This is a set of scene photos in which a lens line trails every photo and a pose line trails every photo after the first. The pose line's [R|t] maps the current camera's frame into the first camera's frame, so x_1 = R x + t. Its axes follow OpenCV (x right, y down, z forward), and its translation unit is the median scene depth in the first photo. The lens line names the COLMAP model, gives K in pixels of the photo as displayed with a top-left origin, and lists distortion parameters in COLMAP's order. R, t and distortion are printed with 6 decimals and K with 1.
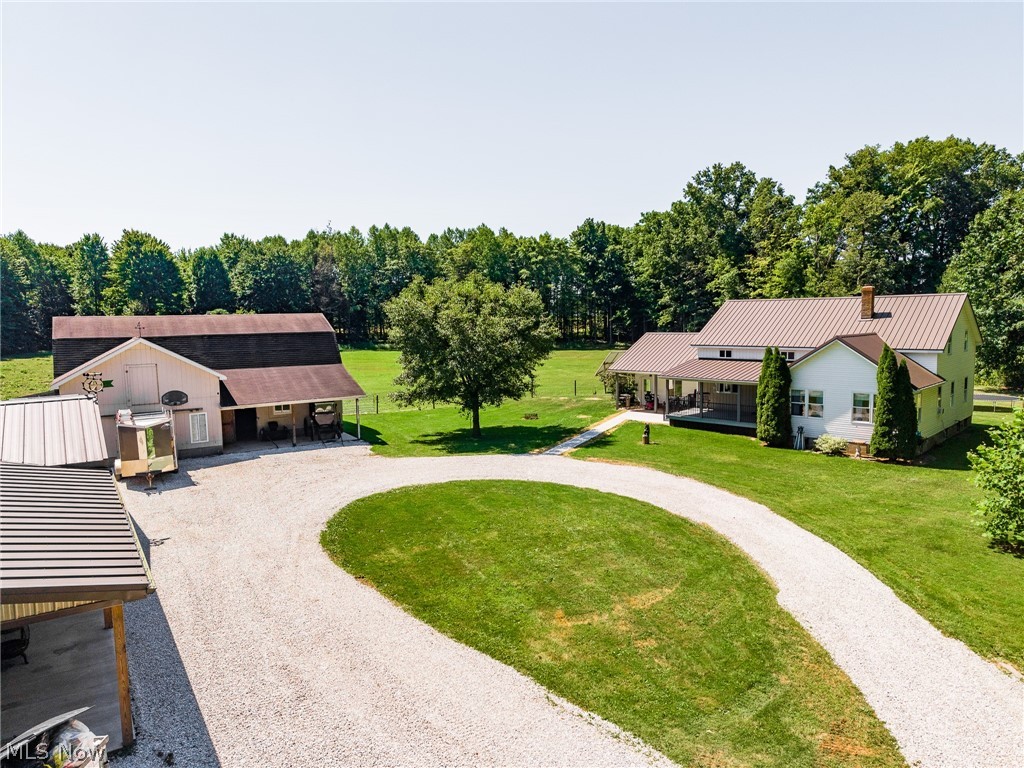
lens RADIAL K [[682.8, 0, 512.0], [0, 682.8, 384.0], [0, 0, 1]] dist [-0.000136, -0.004592]
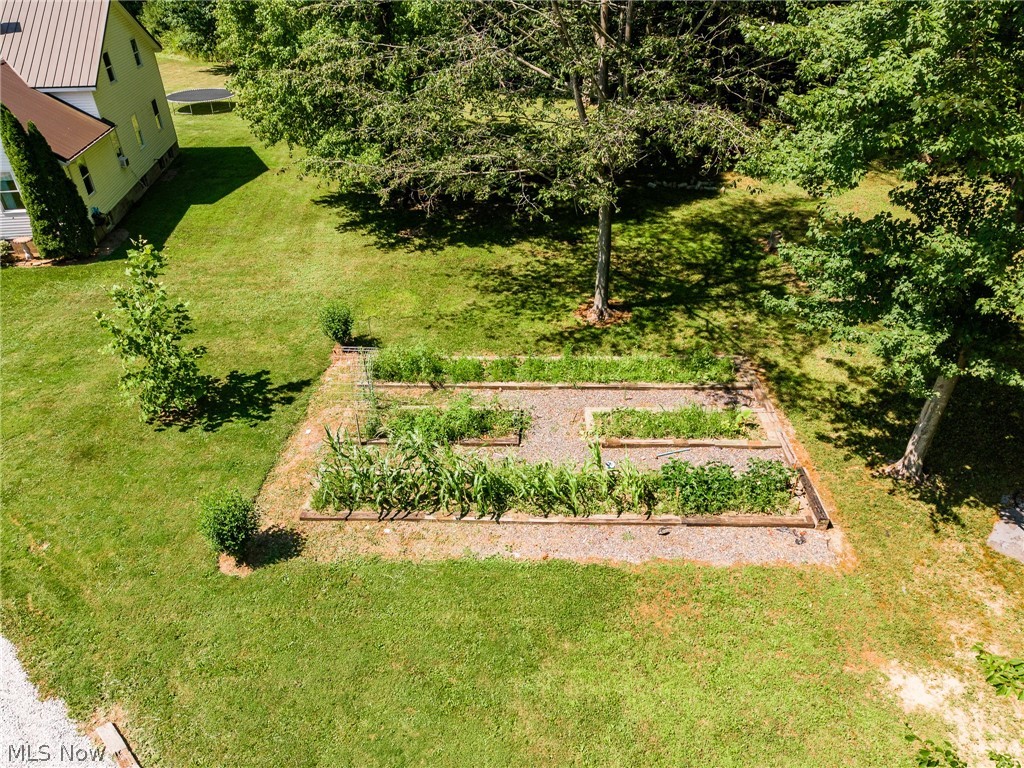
lens RADIAL K [[682.8, 0, 512.0], [0, 682.8, 384.0], [0, 0, 1]] dist [-0.000136, -0.004592]
pose [[0.608417, -0.437215, 0.662324, 0.234426], [0.070543, 0.861053, 0.503599, -0.101545], [-0.790476, -0.259676, 0.554721, 0.105504]]
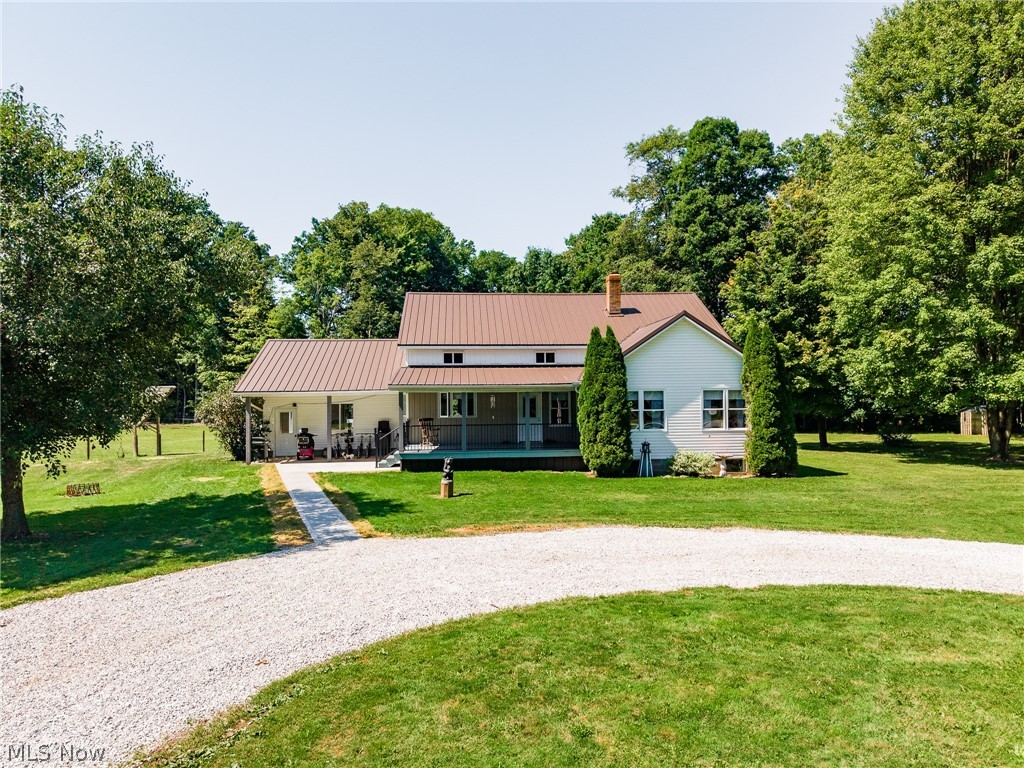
lens RADIAL K [[682.8, 0, 512.0], [0, 682.8, 384.0], [0, 0, 1]] dist [-0.000136, -0.004592]
pose [[0.651904, 0.027018, 0.757820, -0.164772], [0.074666, 0.992222, -0.099605, 0.056168], [-0.754617, 0.121516, 0.644816, 0.599901]]
